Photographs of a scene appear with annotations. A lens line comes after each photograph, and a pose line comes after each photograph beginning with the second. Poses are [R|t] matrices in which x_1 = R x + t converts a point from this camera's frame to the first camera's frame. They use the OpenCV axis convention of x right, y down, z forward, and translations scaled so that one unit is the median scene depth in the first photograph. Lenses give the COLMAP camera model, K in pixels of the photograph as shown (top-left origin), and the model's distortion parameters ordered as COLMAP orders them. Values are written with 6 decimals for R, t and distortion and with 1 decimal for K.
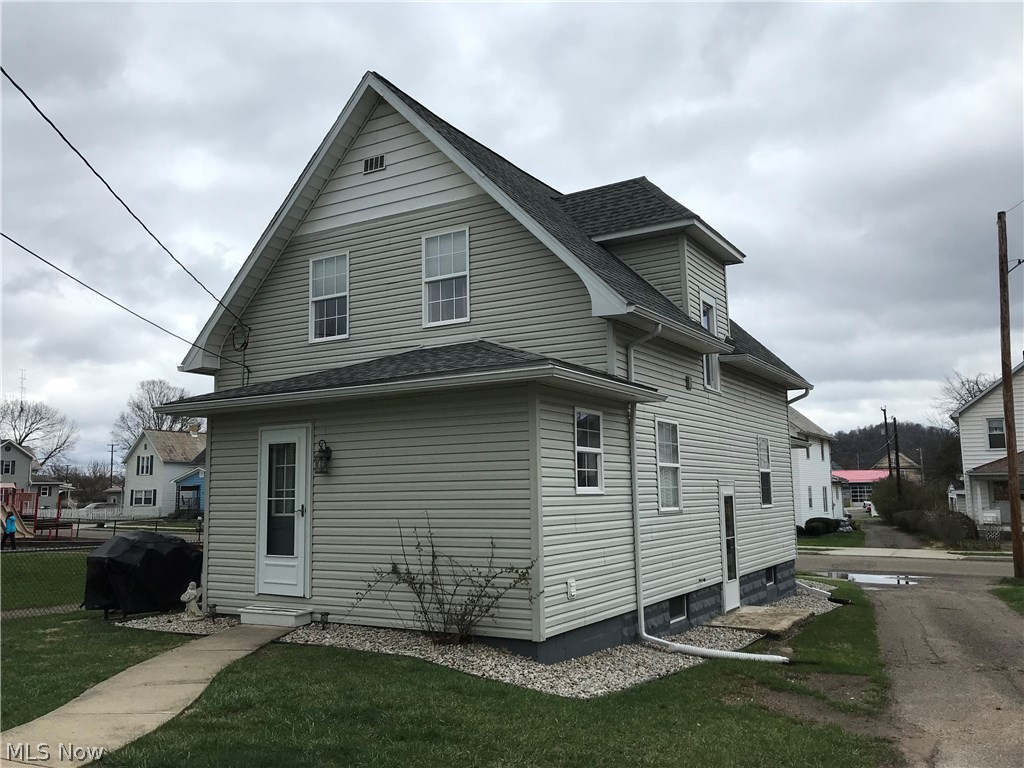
lens RADIAL K [[838.8, 0, 512.0], [0, 838.8, 384.0], [0, 0, 1]] dist [0.003401, 0.009912]
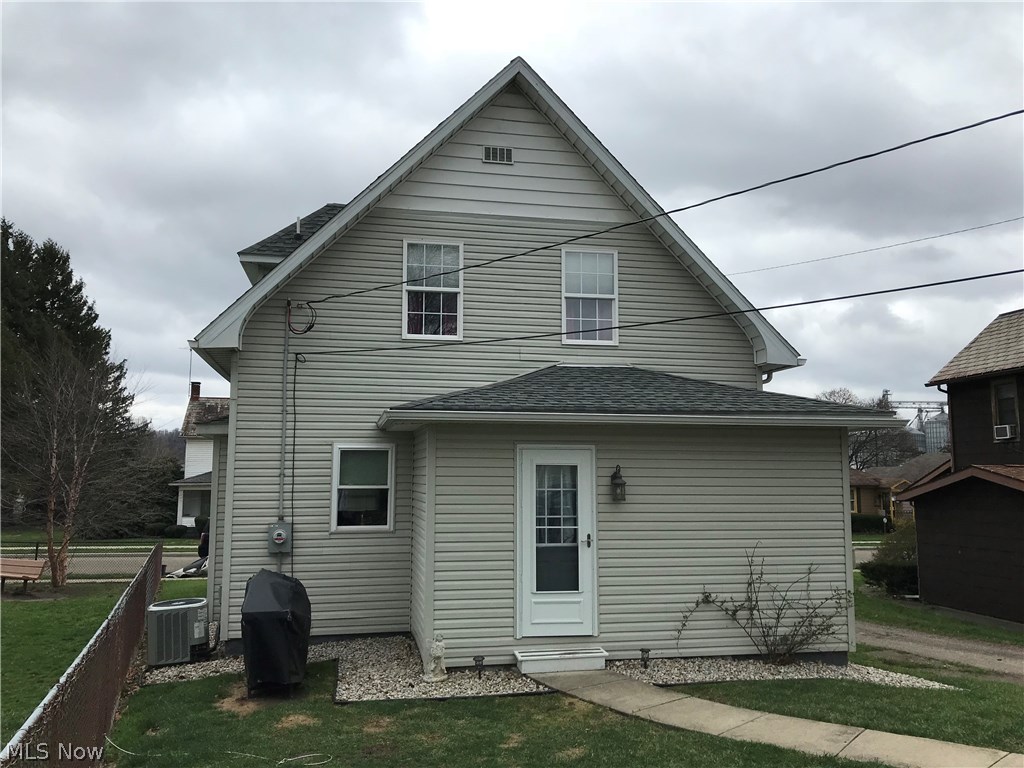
lens RADIAL K [[838.8, 0, 512.0], [0, 838.8, 384.0], [0, 0, 1]] dist [0.003401, 0.009912]
pose [[0.755775, 0.094532, 0.647972, -0.903396], [-0.095413, 0.994862, -0.033853, 0.019701], [-0.647843, -0.036240, 0.760911, 0.356997]]
